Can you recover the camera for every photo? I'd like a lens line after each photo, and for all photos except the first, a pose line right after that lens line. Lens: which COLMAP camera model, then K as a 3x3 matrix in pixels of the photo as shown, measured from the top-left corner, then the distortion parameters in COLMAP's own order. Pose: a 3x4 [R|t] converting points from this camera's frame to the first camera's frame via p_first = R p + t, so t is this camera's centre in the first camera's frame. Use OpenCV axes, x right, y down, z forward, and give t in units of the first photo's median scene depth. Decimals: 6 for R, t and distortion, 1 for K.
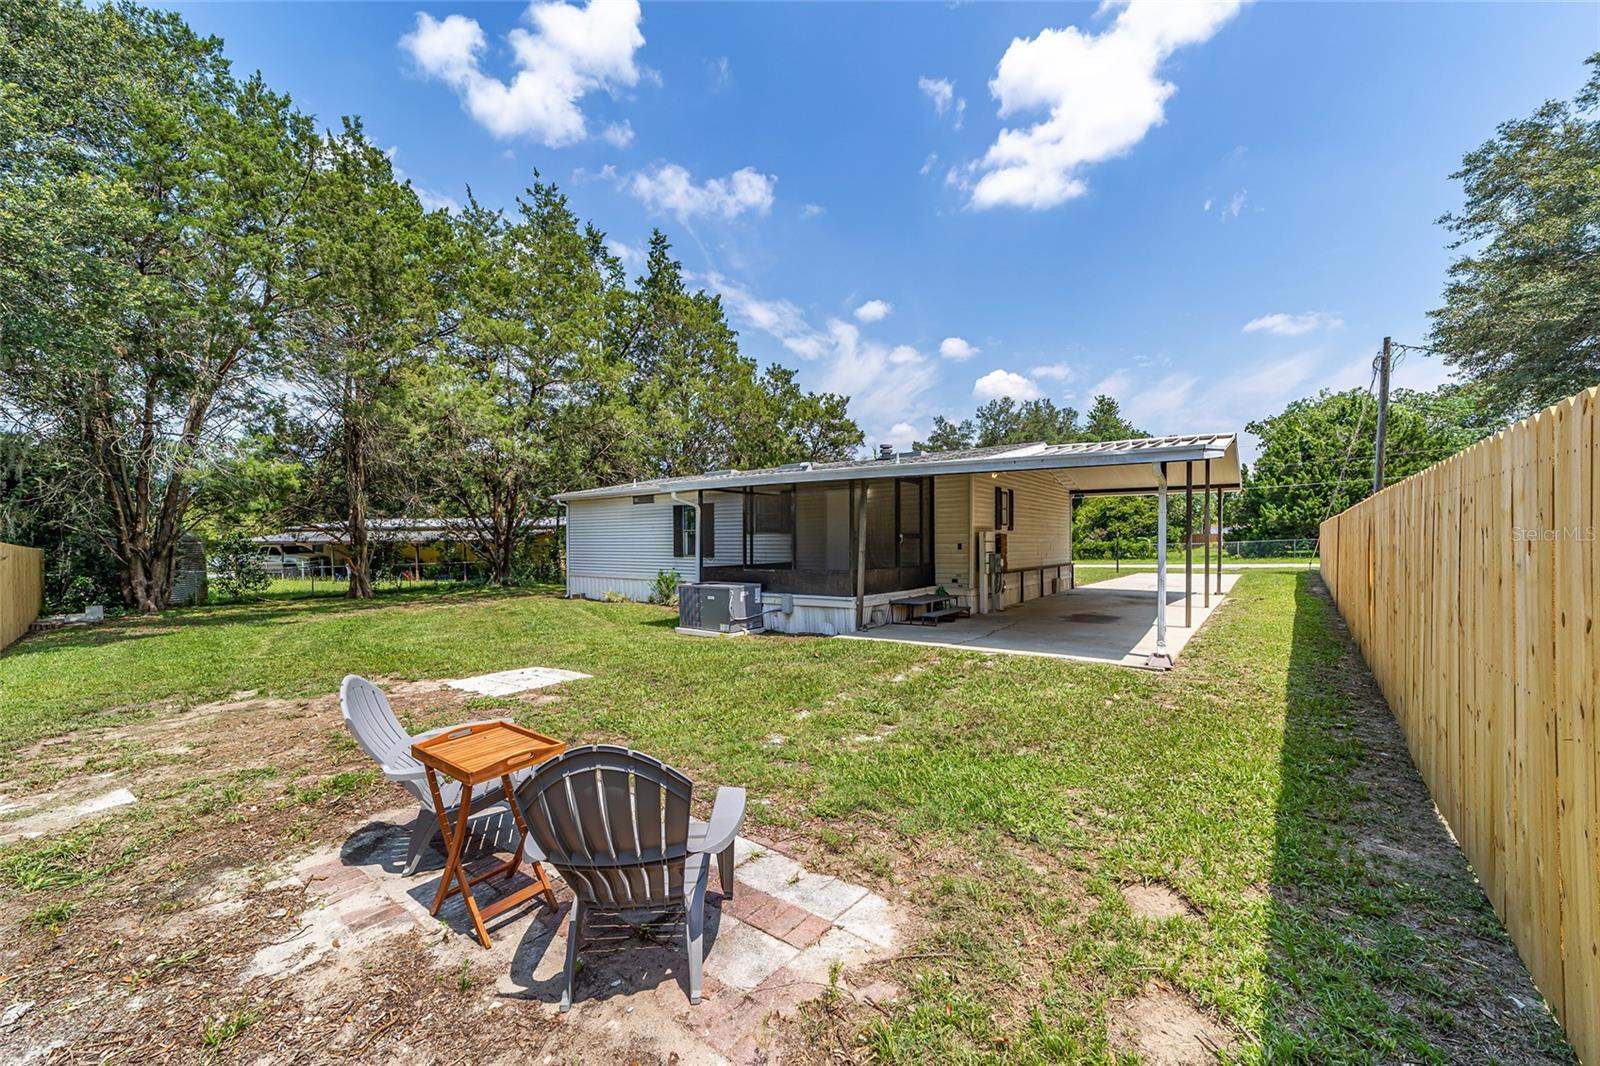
lens RADIAL K [[616.8, 0, 799.1], [0, 616.8, 541.1], [0, 0, 1]] dist [-0.018819, 0.008676]
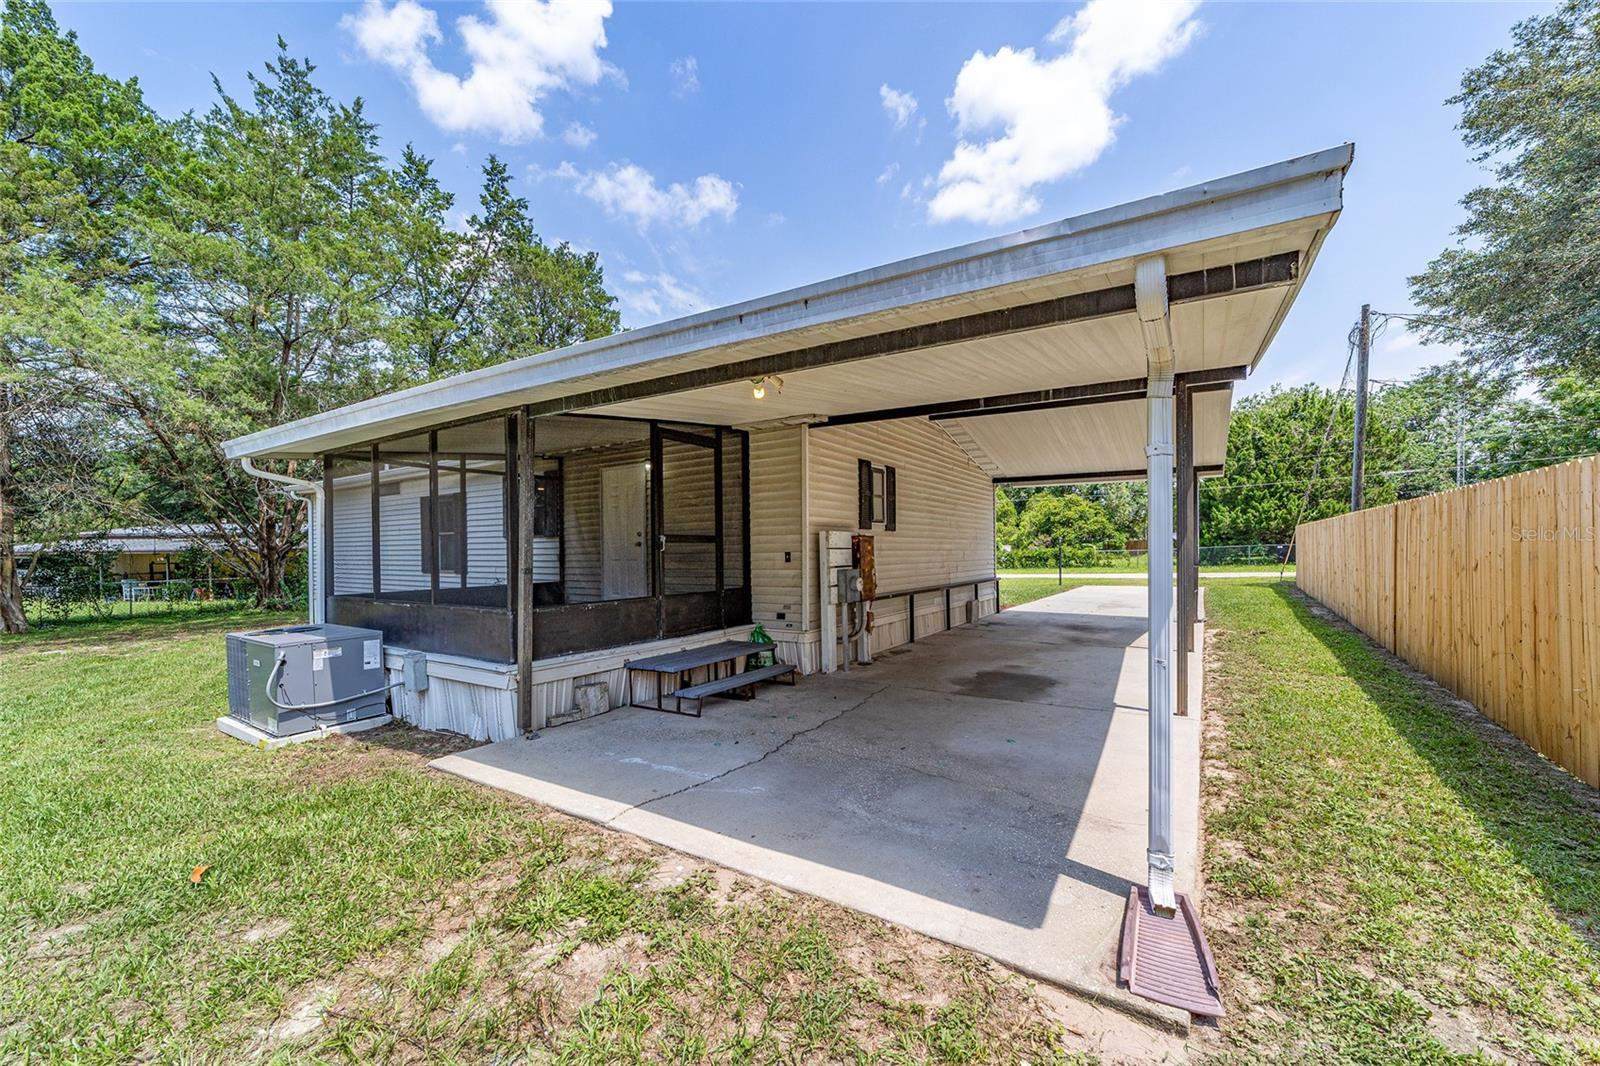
lens RADIAL K [[616.8, 0, 799.1], [0, 616.8, 541.1], [0, 0, 1]] dist [-0.018819, 0.008676]
pose [[0.997405, -0.002261, 0.071956, 0.130670], [0.003149, 0.999920, -0.012222, 0.000485], [-0.071923, 0.012417, 0.997333, 0.238489]]
